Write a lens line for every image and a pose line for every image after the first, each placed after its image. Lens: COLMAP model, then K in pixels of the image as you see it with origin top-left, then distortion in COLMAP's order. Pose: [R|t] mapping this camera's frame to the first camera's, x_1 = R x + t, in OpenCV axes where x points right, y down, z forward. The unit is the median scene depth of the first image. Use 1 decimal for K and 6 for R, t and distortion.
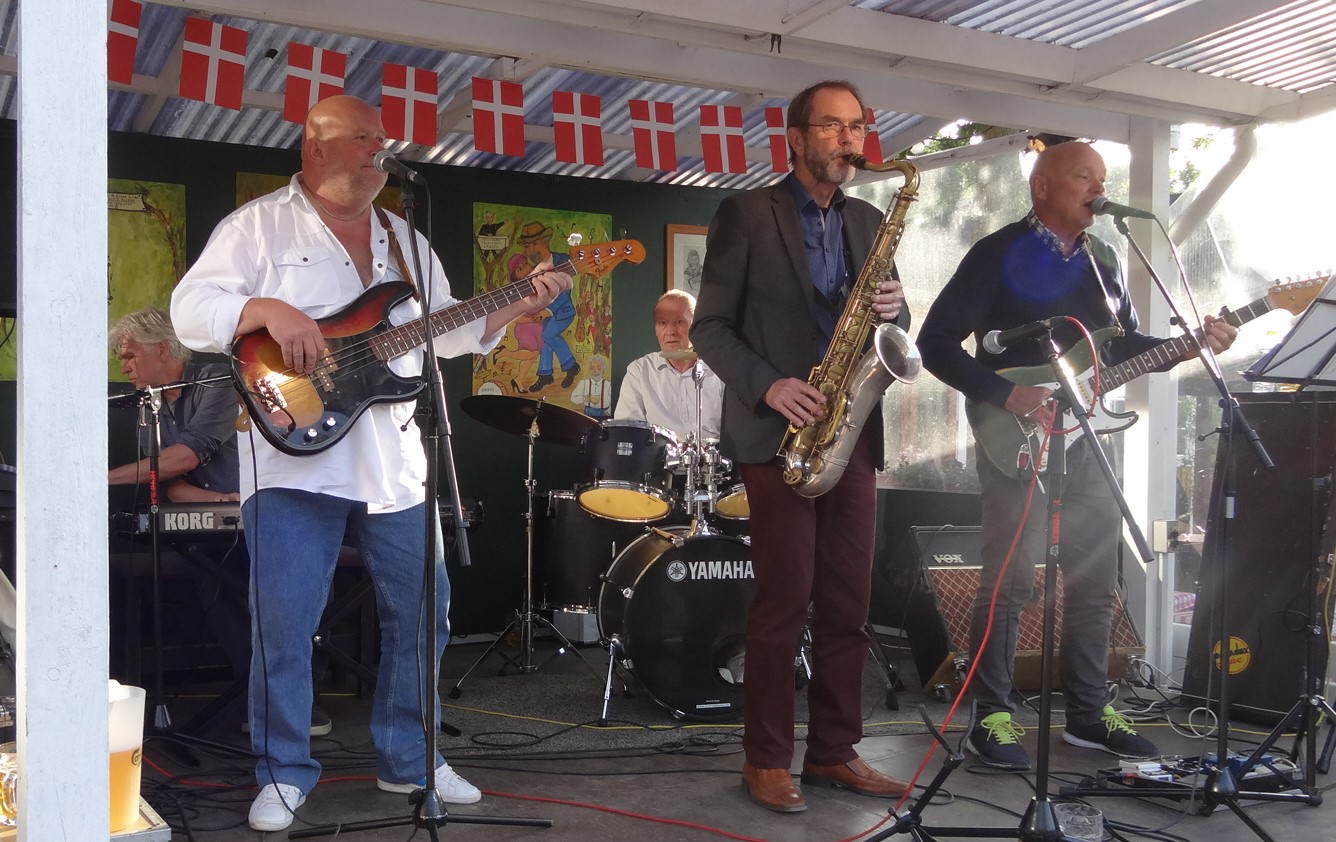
lens RADIAL K [[1143.2, 0, 667.4], [0, 1143.2, 431.1], [0, 0, 1]] dist [0.006303, -0.006756]
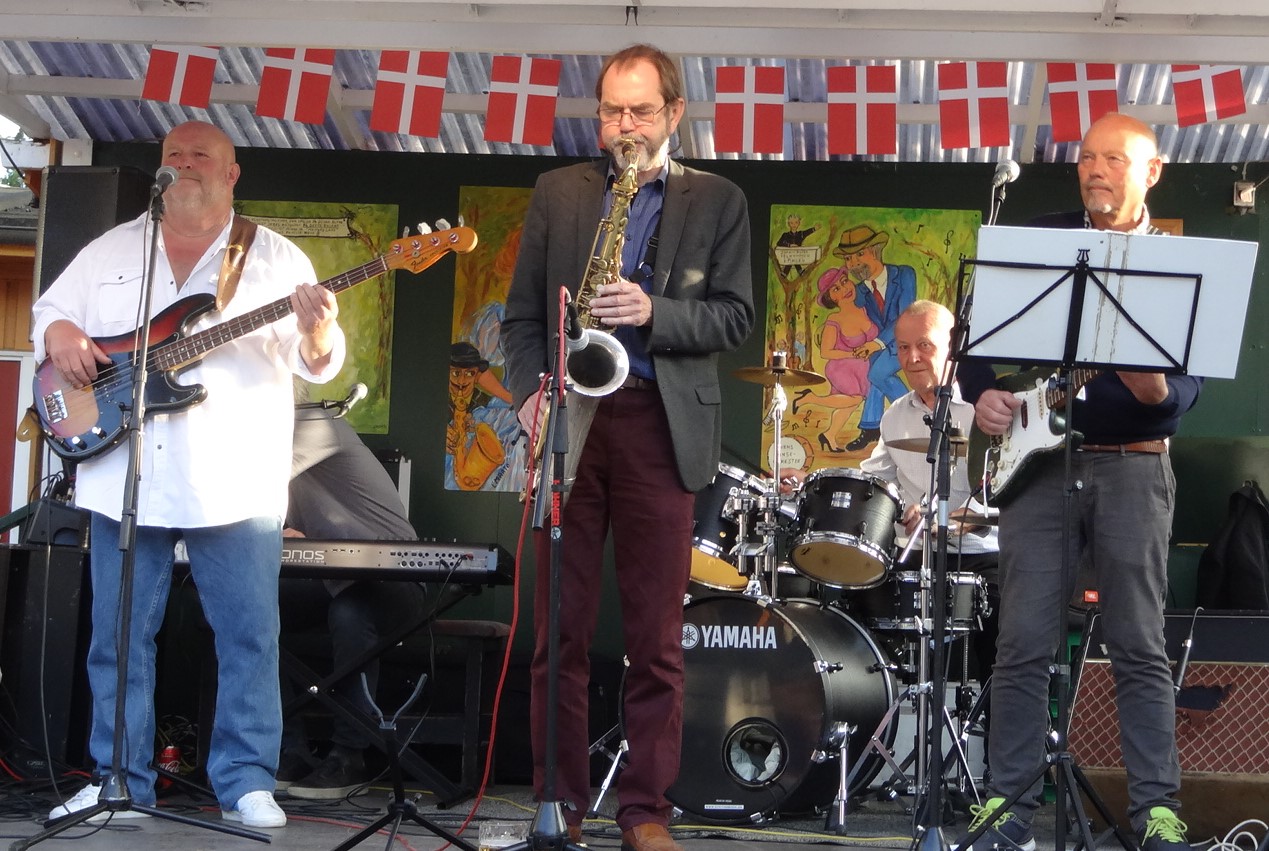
lens RADIAL K [[1641.4, 0, 635.5], [0, 1641.4, 420.1], [0, 0, 1]] dist [-0.070630, 0.000000]
pose [[0.924217, -0.007232, -0.381799, 0.167768], [-0.018300, 0.997833, -0.063200, 0.016767], [0.381429, 0.065398, 0.922082, -0.045076]]
